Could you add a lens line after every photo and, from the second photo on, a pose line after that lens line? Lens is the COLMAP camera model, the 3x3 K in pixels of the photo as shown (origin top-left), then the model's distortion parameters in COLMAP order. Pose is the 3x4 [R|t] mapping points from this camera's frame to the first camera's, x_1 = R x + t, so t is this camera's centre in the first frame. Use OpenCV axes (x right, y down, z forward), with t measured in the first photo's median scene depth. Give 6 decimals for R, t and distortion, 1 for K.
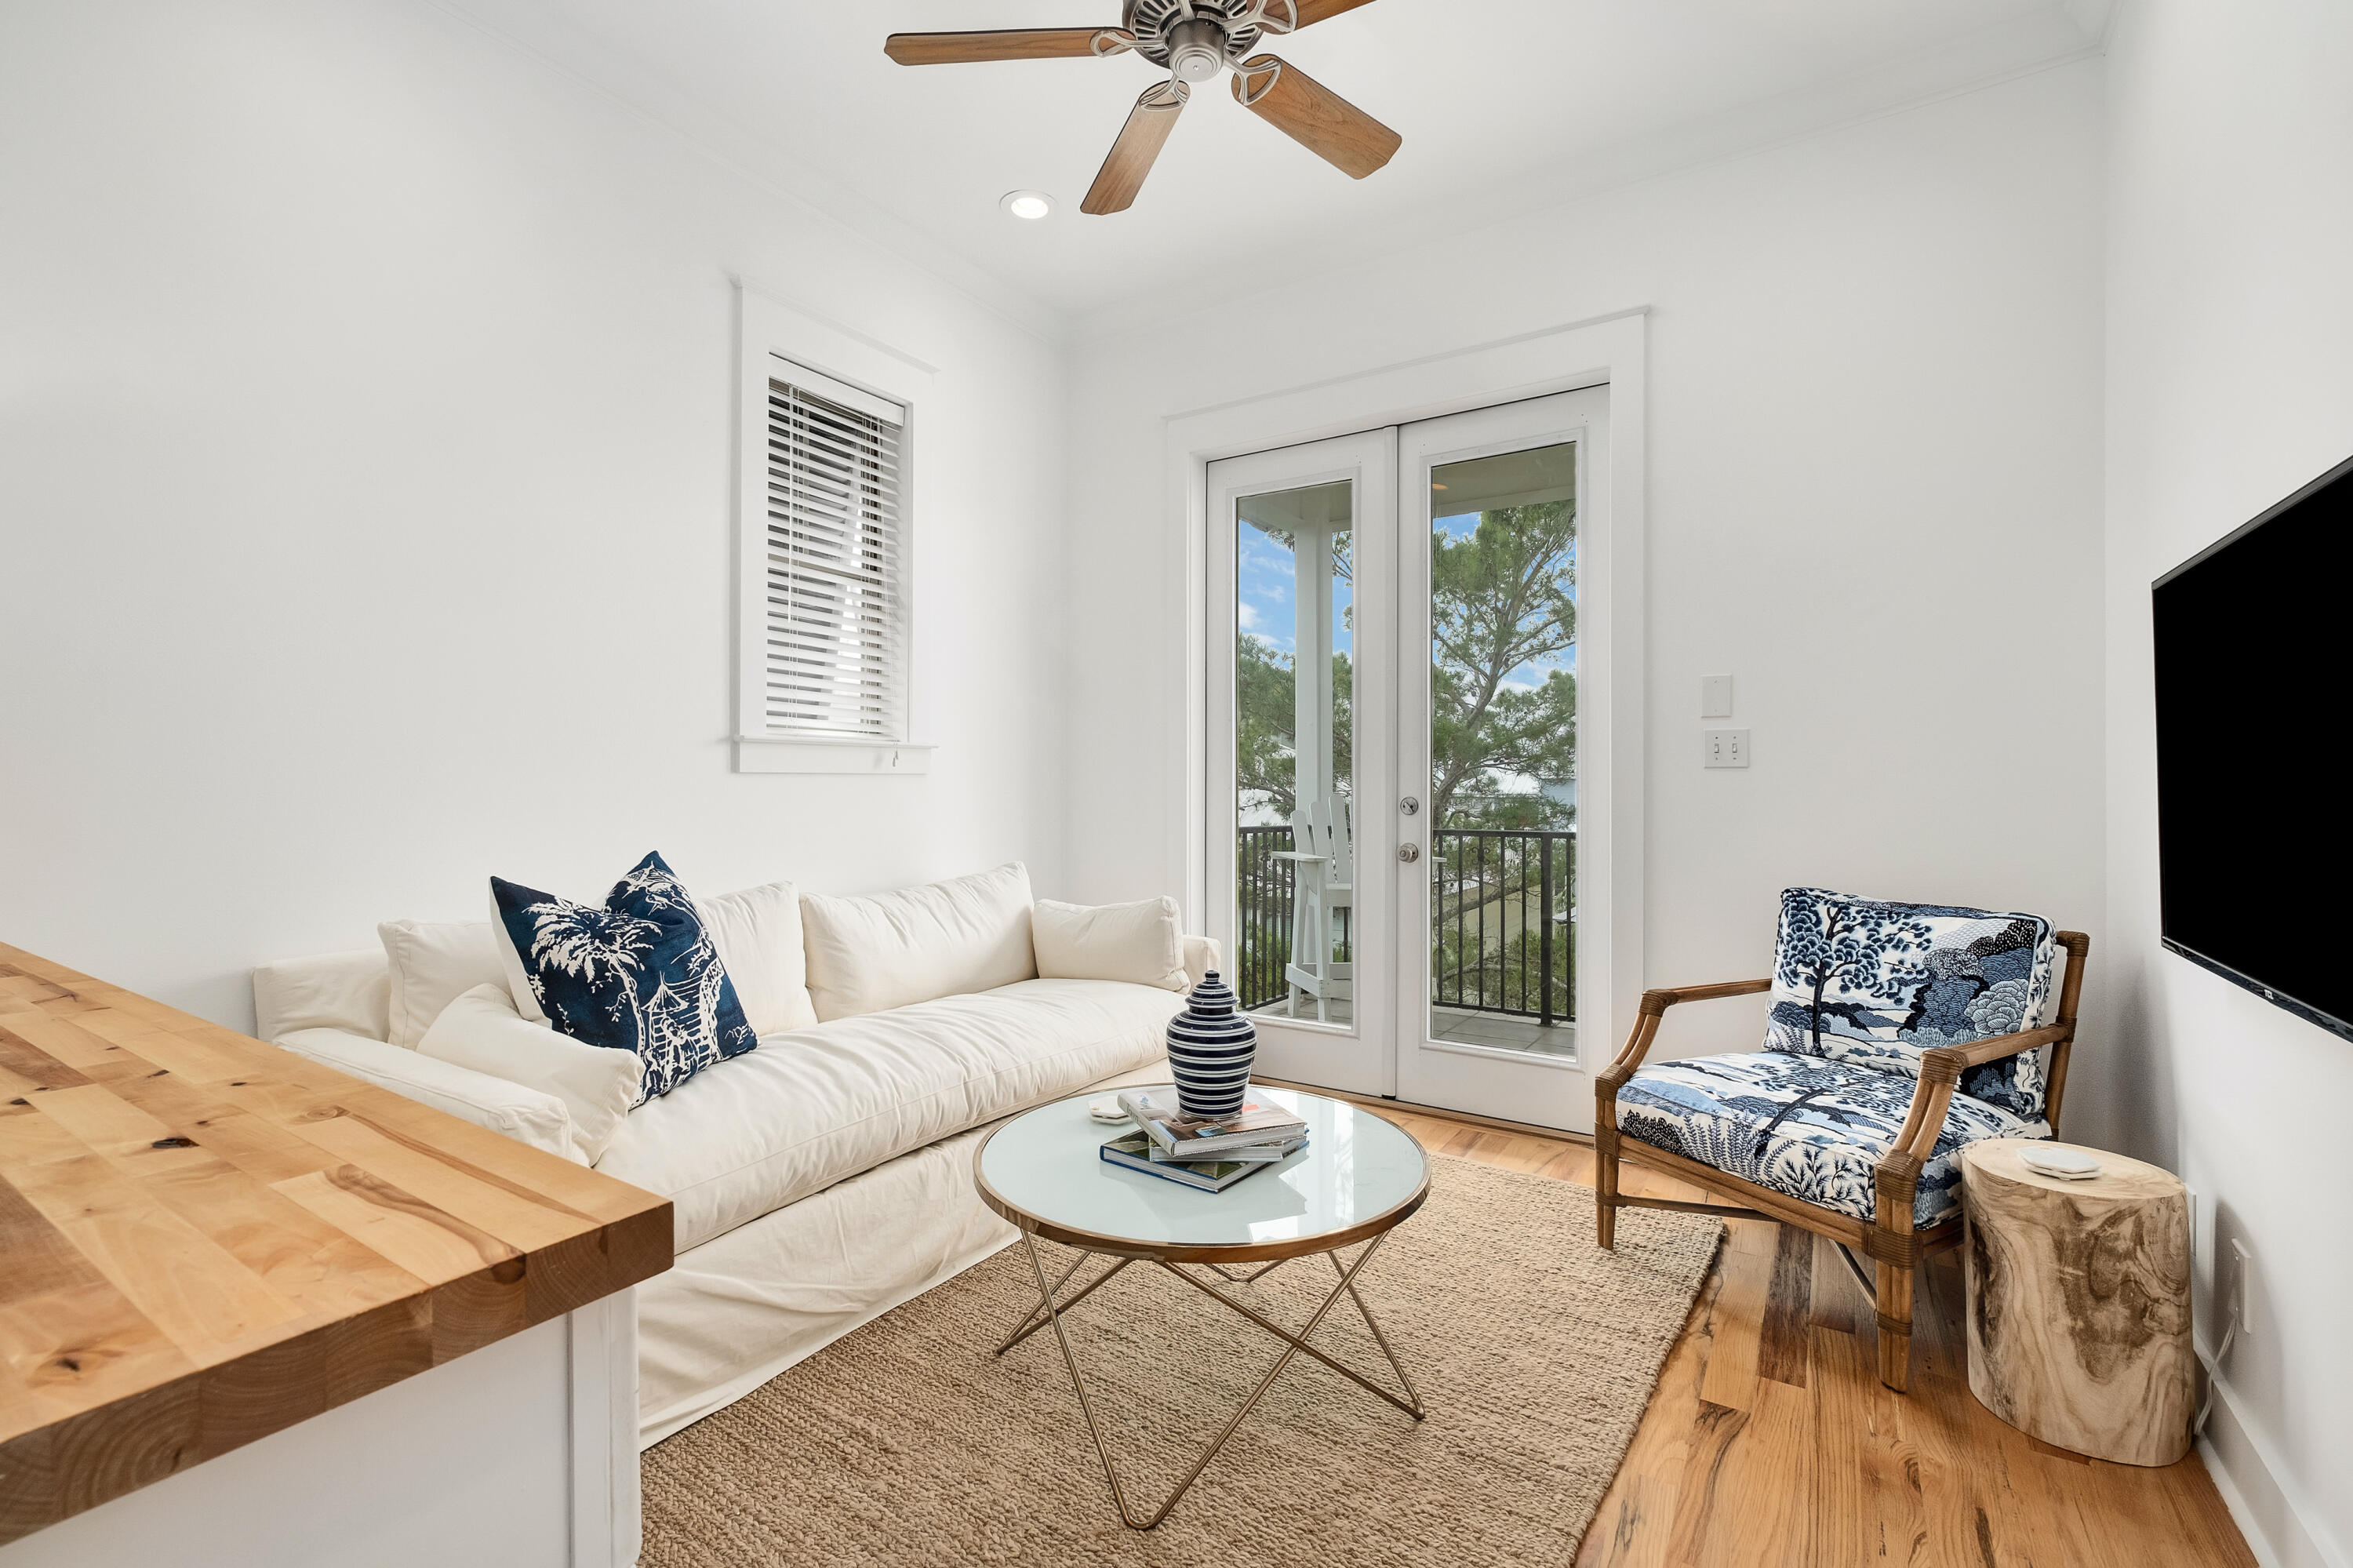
lens RADIAL K [[1032.6, 0, 1166.6], [0, 1032.6, 785.1], [0, 0, 1]] dist [-0.004033, -0.000184]
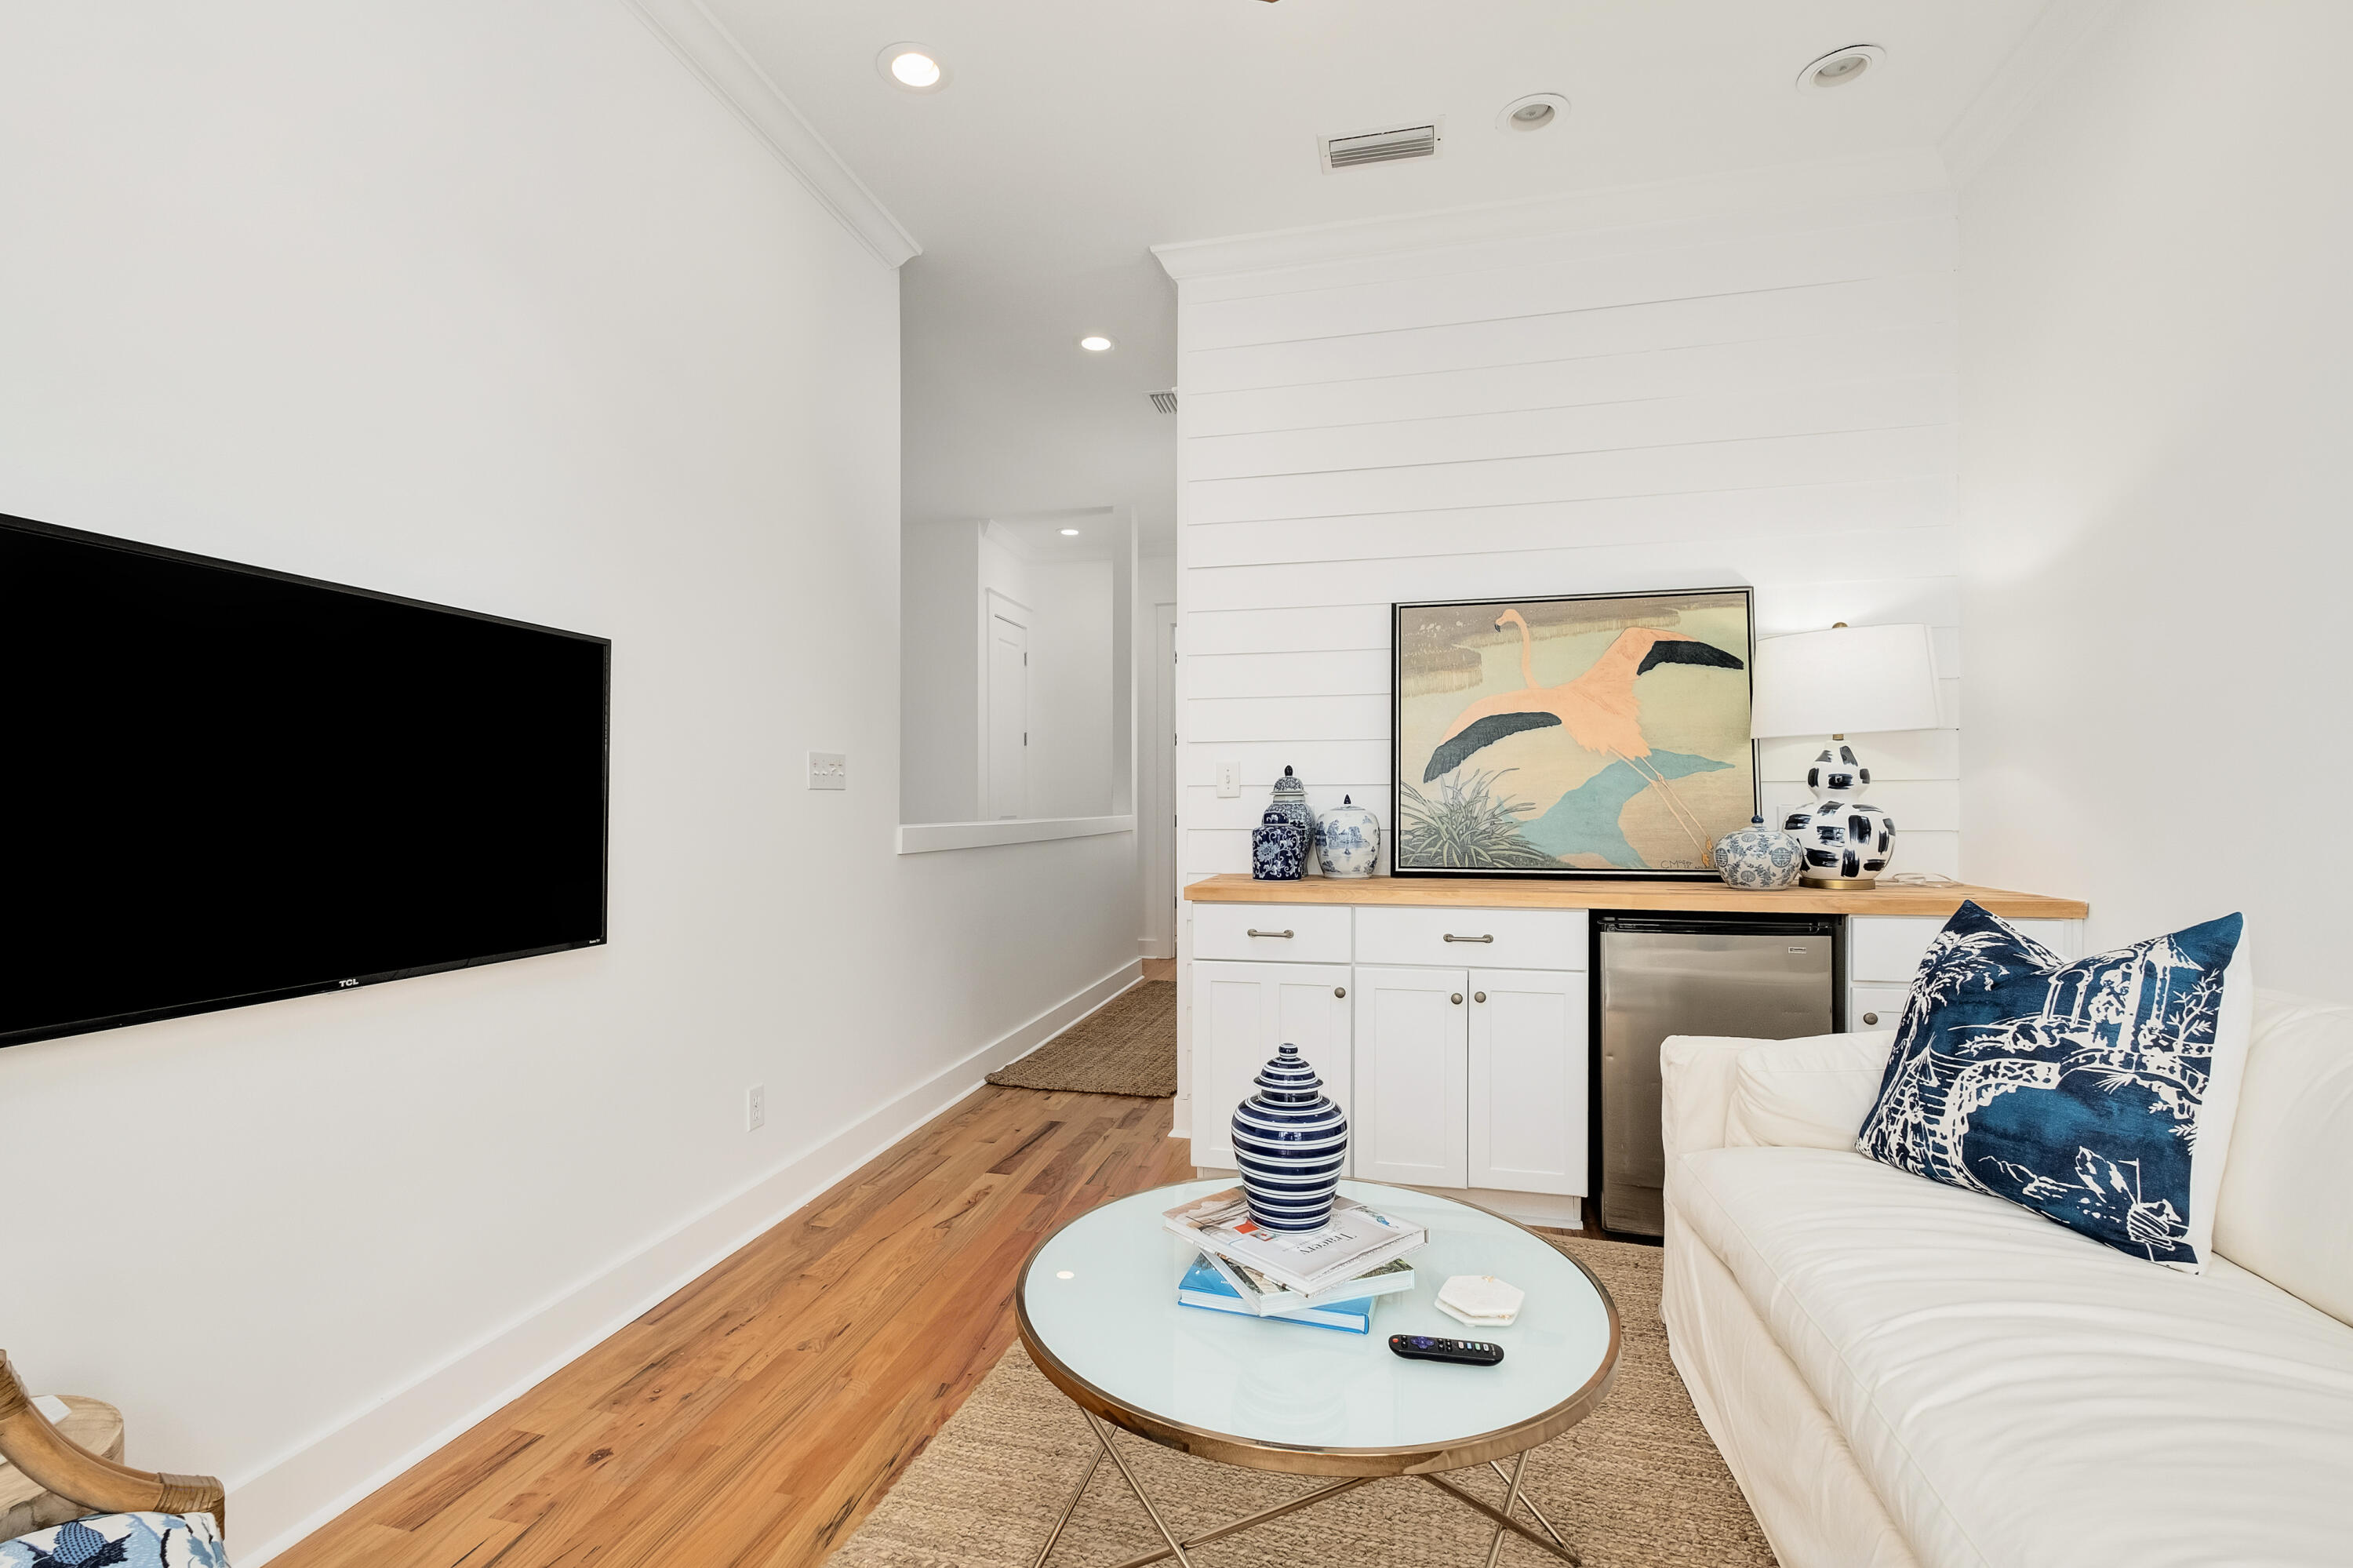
lens RADIAL K [[1032.6, 0, 1166.6], [0, 1032.6, 785.1], [0, 0, 1]] dist [-0.004033, -0.000184]
pose [[-0.938893, -0.004857, -0.344175, 0.371252], [0.001357, 0.999840, -0.017812, -0.003989], [0.344207, -0.017191, -0.938736, 1.565700]]
